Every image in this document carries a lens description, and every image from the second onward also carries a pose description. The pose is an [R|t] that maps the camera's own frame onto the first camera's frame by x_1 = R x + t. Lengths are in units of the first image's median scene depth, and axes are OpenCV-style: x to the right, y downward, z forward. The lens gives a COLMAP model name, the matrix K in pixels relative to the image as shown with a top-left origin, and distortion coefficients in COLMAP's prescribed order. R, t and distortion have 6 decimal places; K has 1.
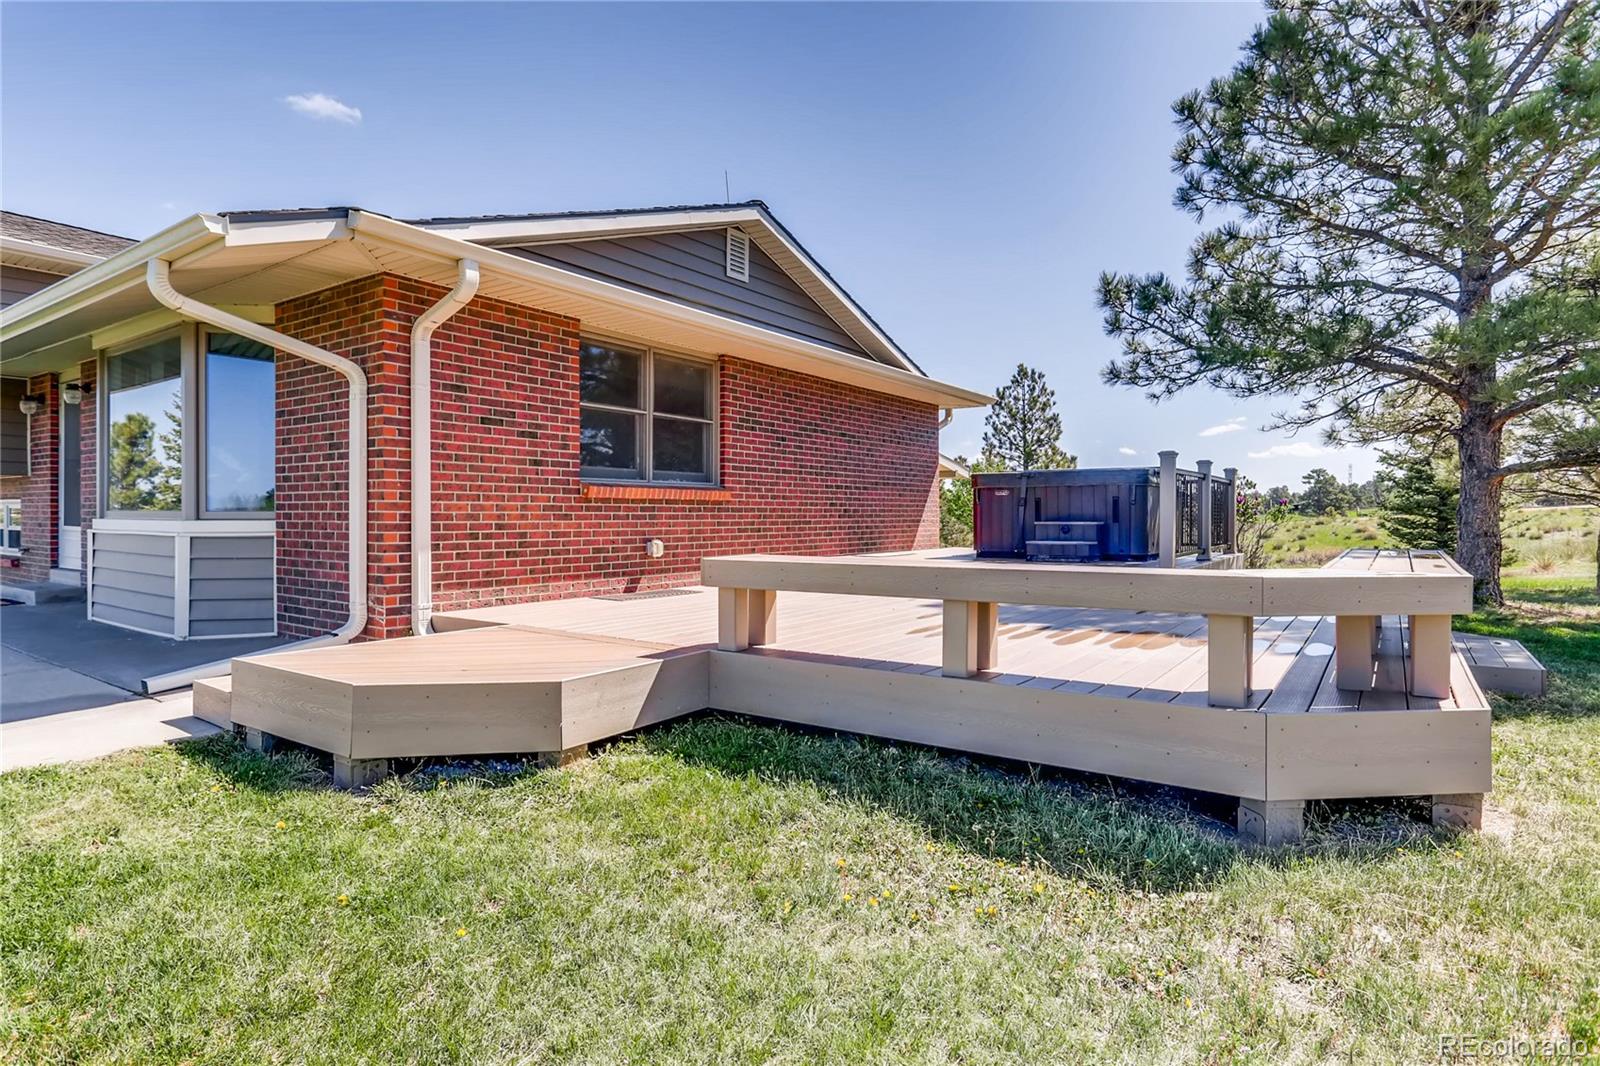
lens RADIAL K [[842.6, 0, 800.0], [0, 842.6, 533.0], [0, 0, 1]] dist [0.000289, -0.000602]
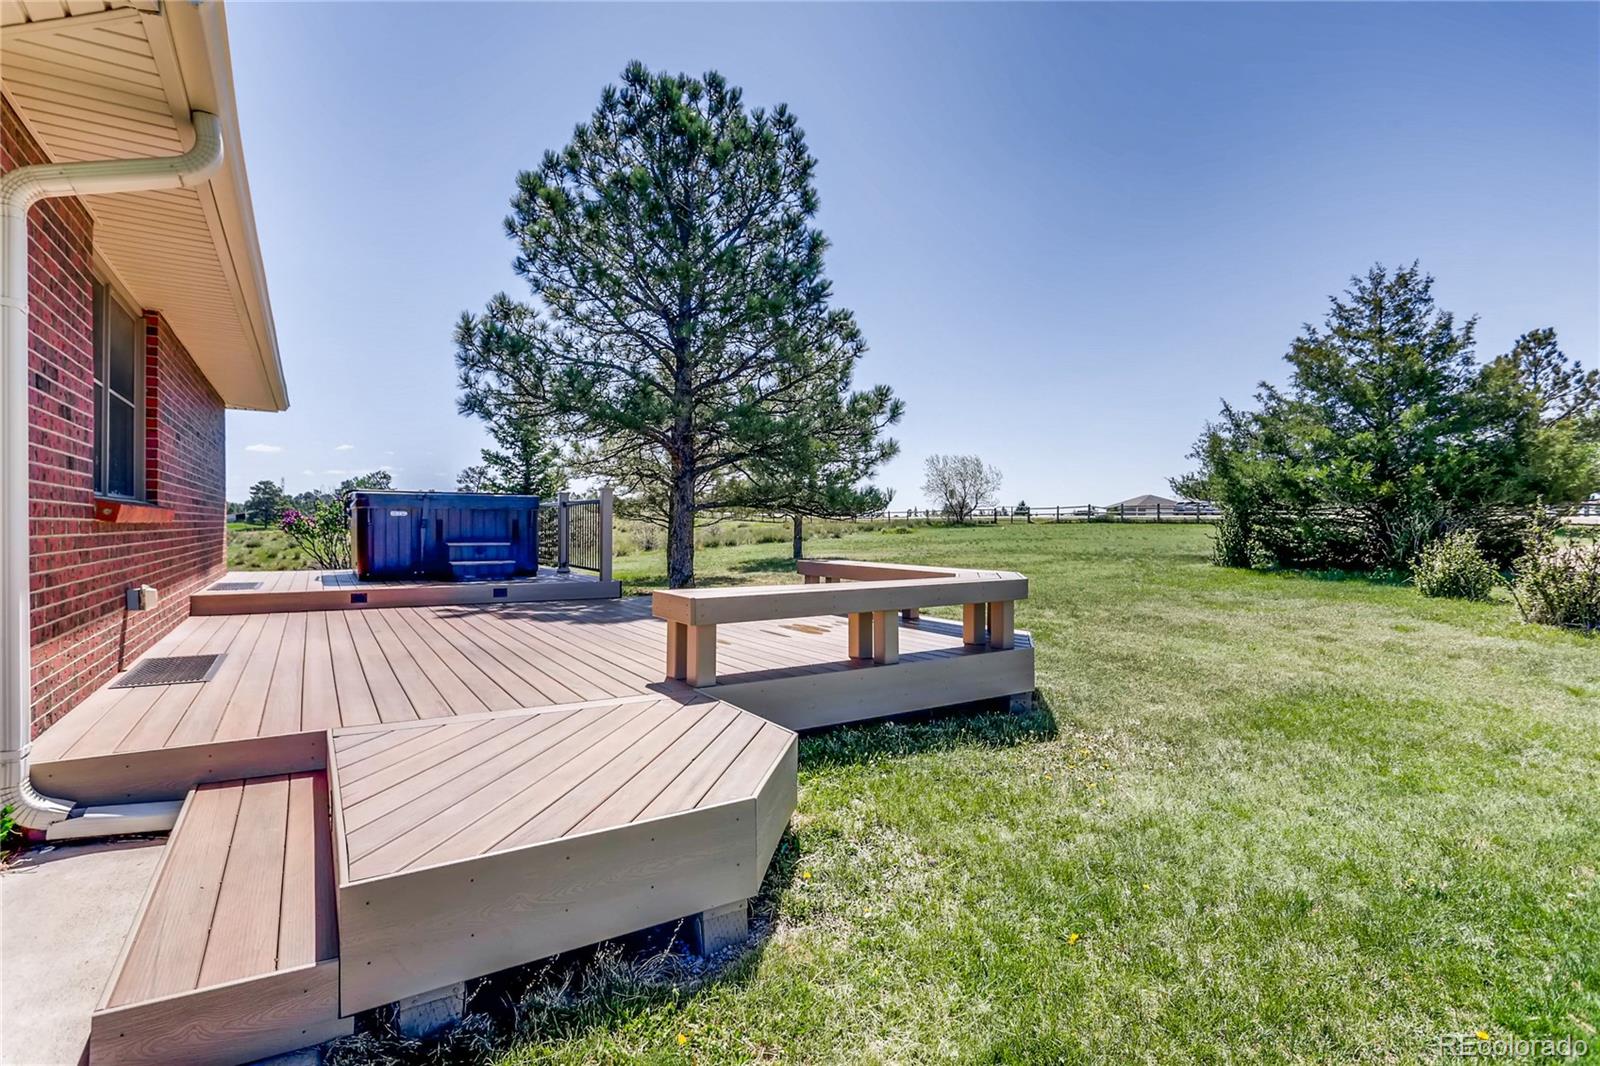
lens RADIAL K [[772.0, 0, 791.2], [0, 772.0, 514.2], [0, 0, 1]] dist [-0.009806, 0.002249]
pose [[0.387532, 0.014074, 0.921749, -0.428277], [0.017435, 0.999593, -0.022593, -0.020588], [-0.921691, 0.024826, 0.387129, 0.261927]]
